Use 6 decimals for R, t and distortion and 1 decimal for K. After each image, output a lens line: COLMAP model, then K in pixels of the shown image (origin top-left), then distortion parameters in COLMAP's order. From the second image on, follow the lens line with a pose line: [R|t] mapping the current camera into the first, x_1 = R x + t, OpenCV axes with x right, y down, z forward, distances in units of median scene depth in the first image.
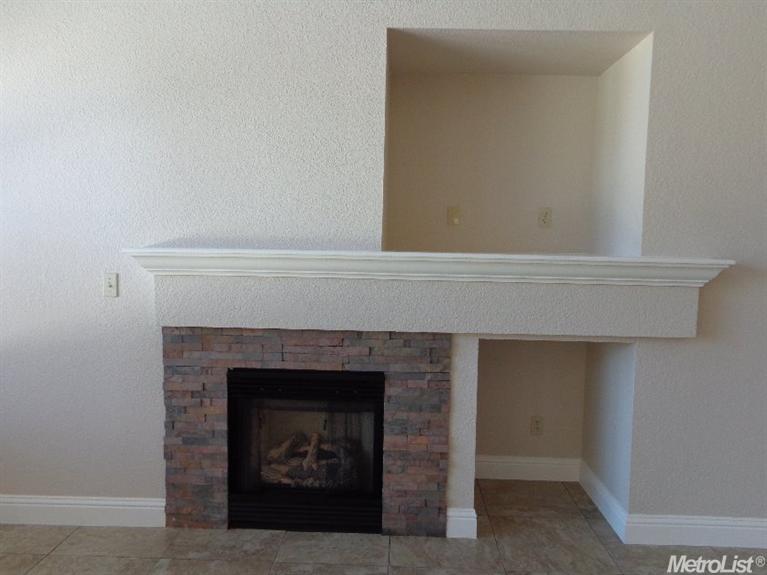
lens RADIAL K [[573.7, 0, 383.2], [0, 573.7, 291.0], [0, 0, 1]] dist [-0.003992, 0.003558]
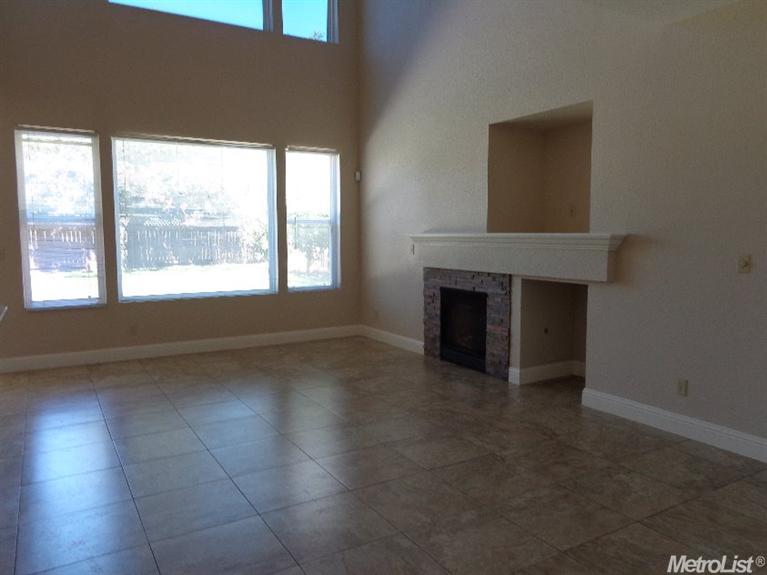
lens RADIAL K [[573.7, 0, 384.3], [0, 573.7, 288.0], [0, 0, 1]] dist [-0.003992, 0.003558]
pose [[0.530705, 0.057022, -0.845637, 1.501767], [-0.050672, 0.998084, 0.035501, 0.070687], [0.846041, 0.024009, 0.532577, -0.379749]]
